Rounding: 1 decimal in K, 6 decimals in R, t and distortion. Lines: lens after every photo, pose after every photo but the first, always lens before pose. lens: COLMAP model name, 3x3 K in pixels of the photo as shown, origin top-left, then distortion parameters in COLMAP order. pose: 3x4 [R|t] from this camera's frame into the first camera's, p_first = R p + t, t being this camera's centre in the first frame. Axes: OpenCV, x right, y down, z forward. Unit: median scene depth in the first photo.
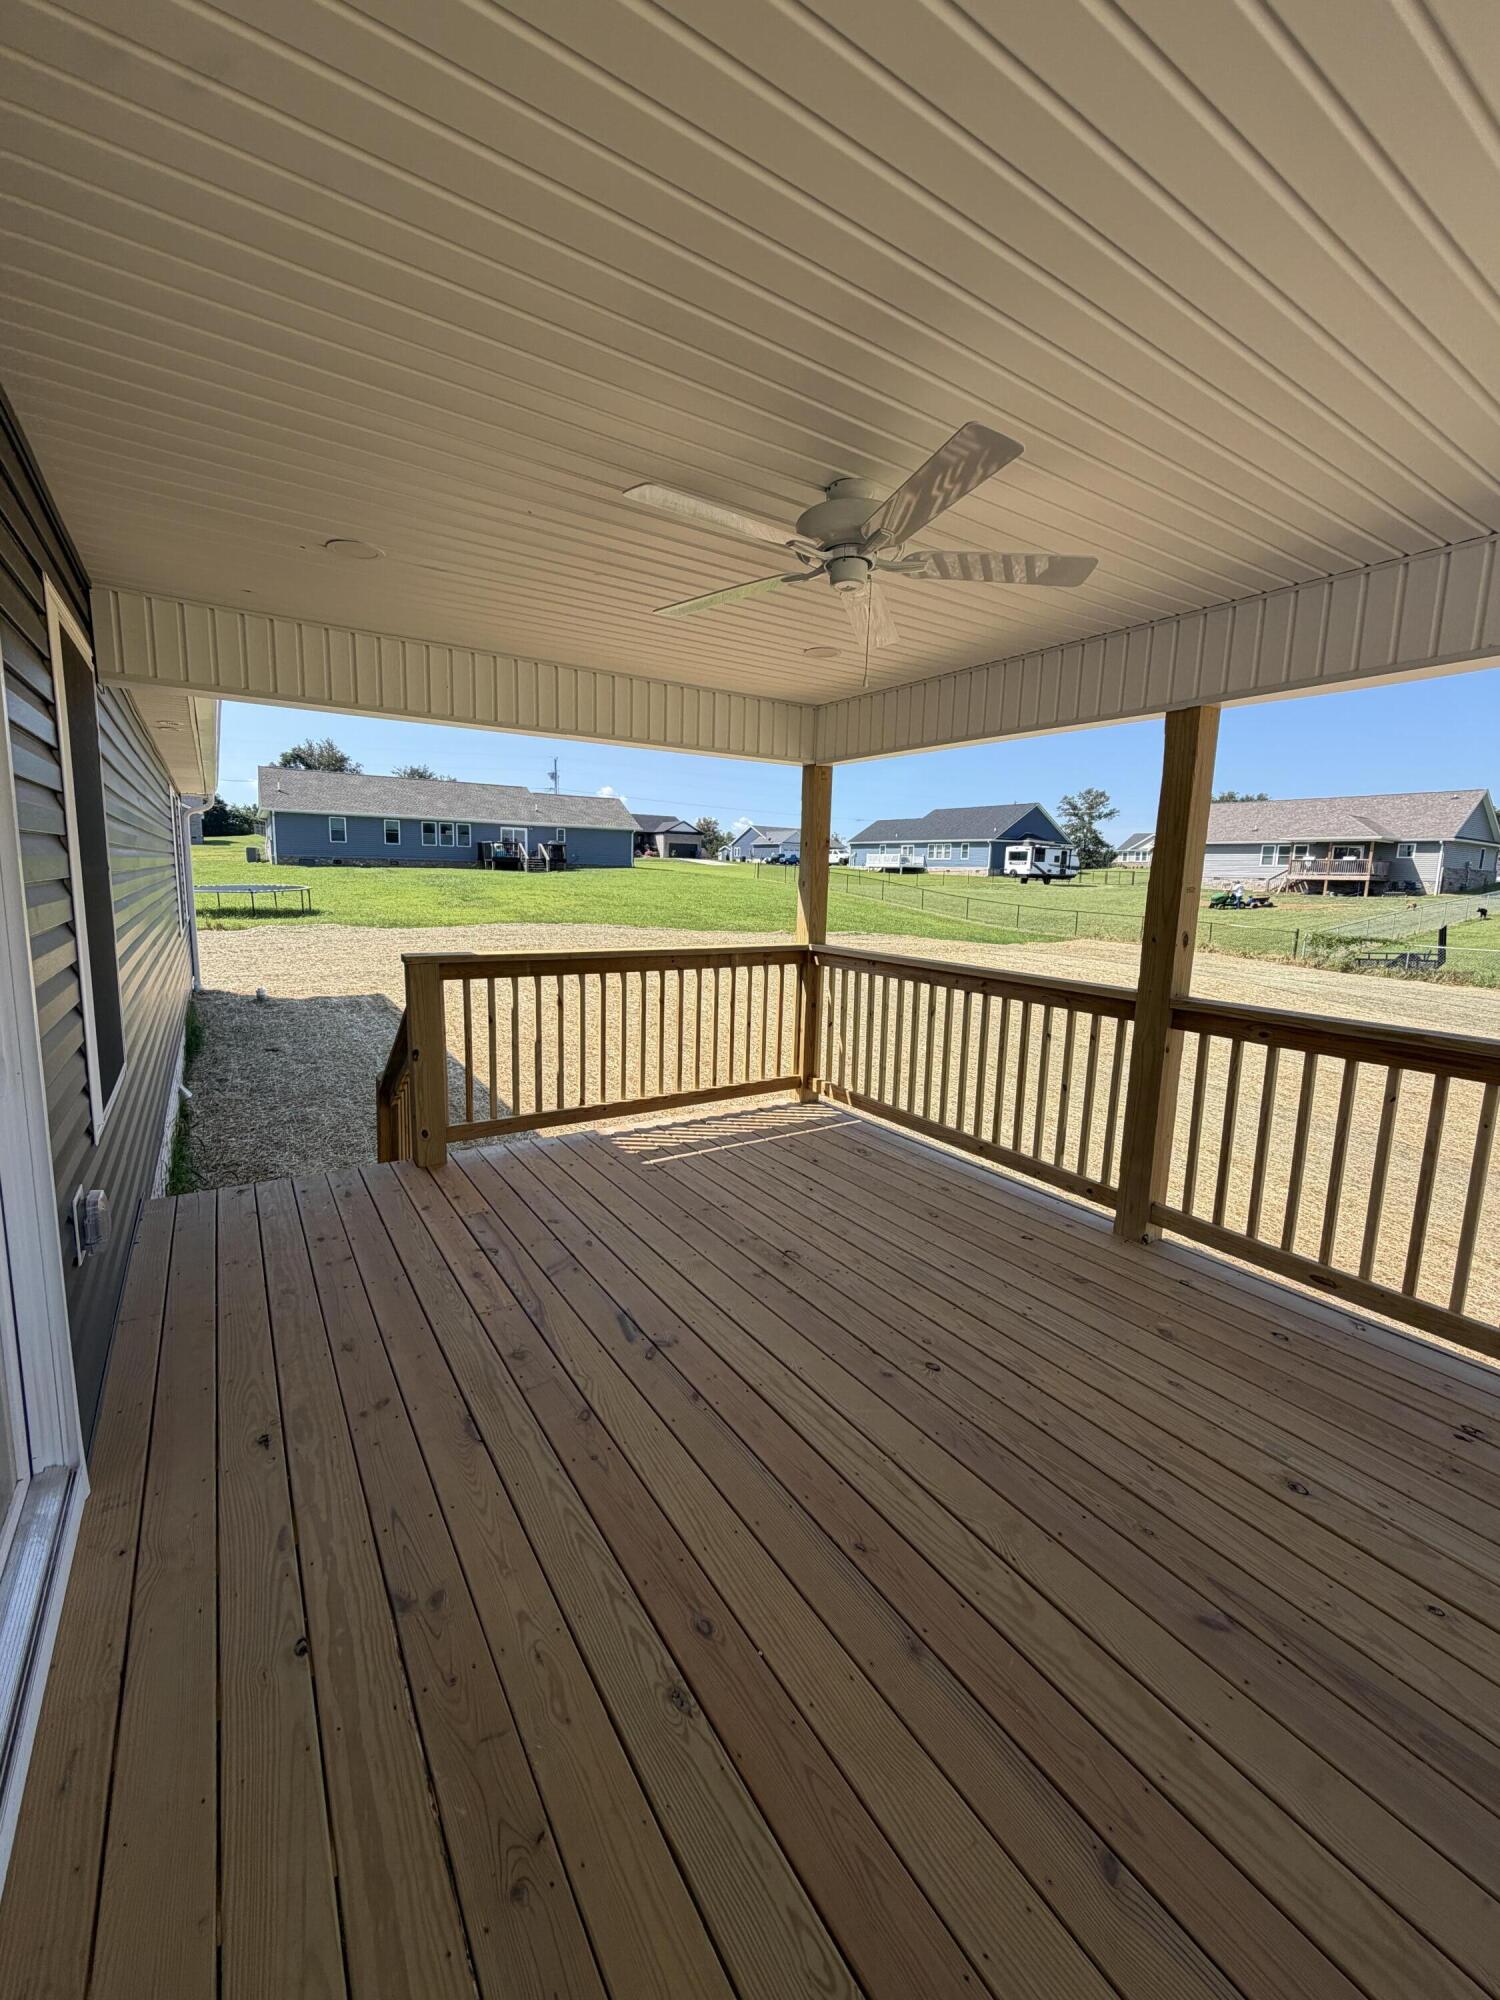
lens RADIAL K [[803.2, 0, 752.5], [0, 803.2, 996.2], [0, 0, 1]] dist [0.000003, -0.000081]
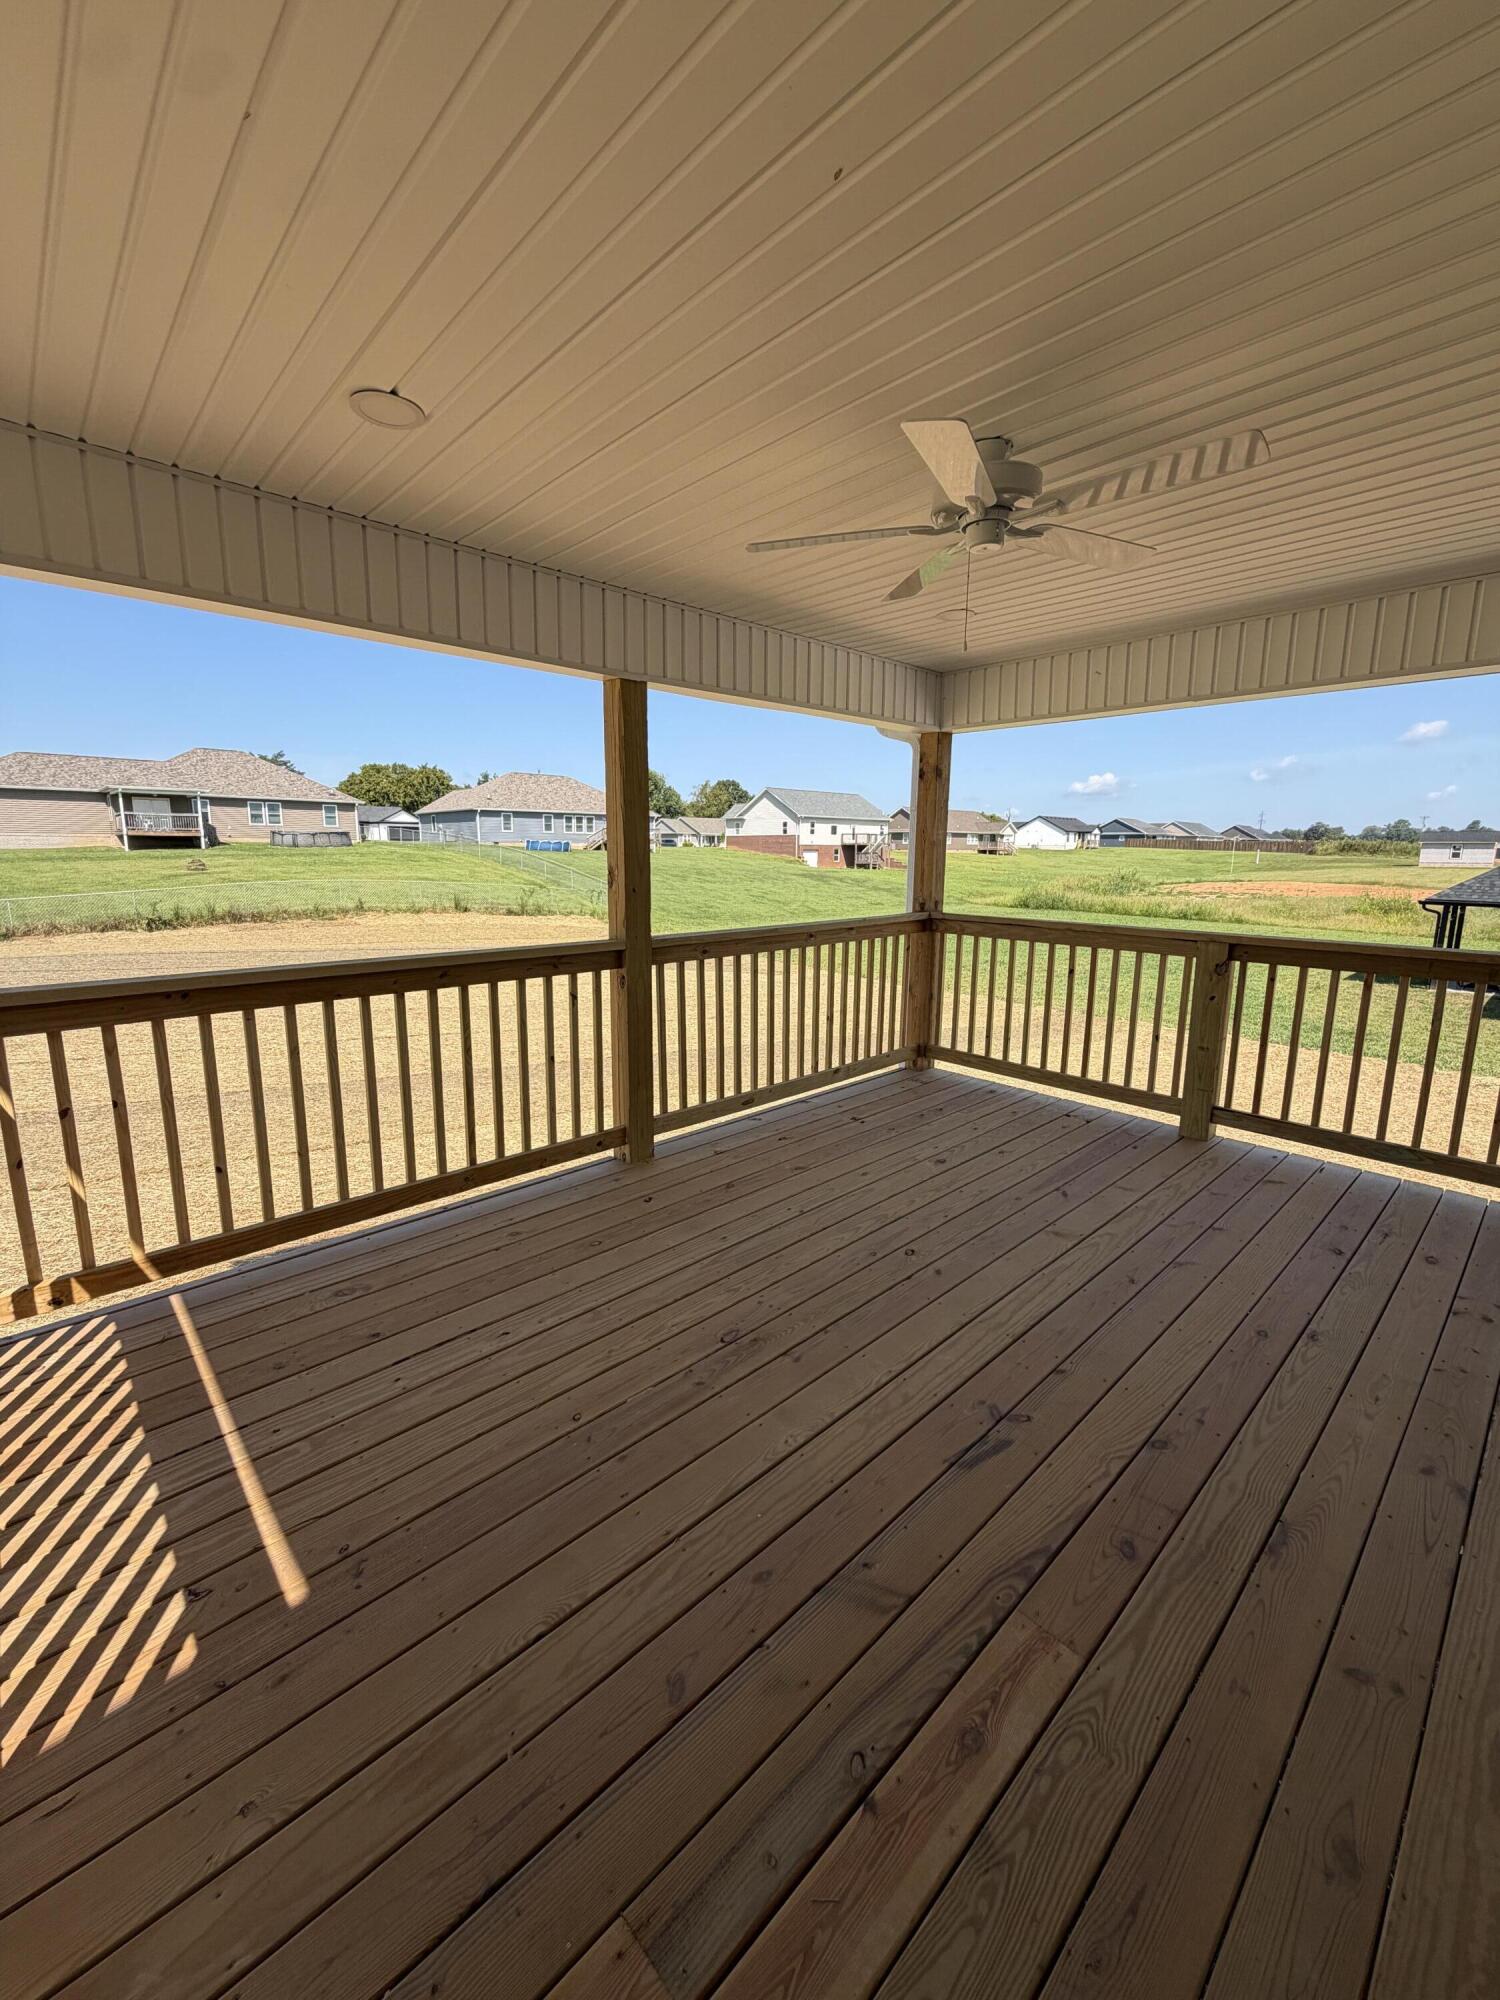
lens RADIAL K [[803.2, 0, 752.0], [0, 803.2, 985.8], [0, 0, 1]] dist [0.000003, -0.000081]
pose [[-0.170878, -0.190552, 0.966691, -0.609471], [0.140535, 0.966376, 0.215332, -0.155410], [-0.975218, 0.172650, -0.138353, 1.001888]]
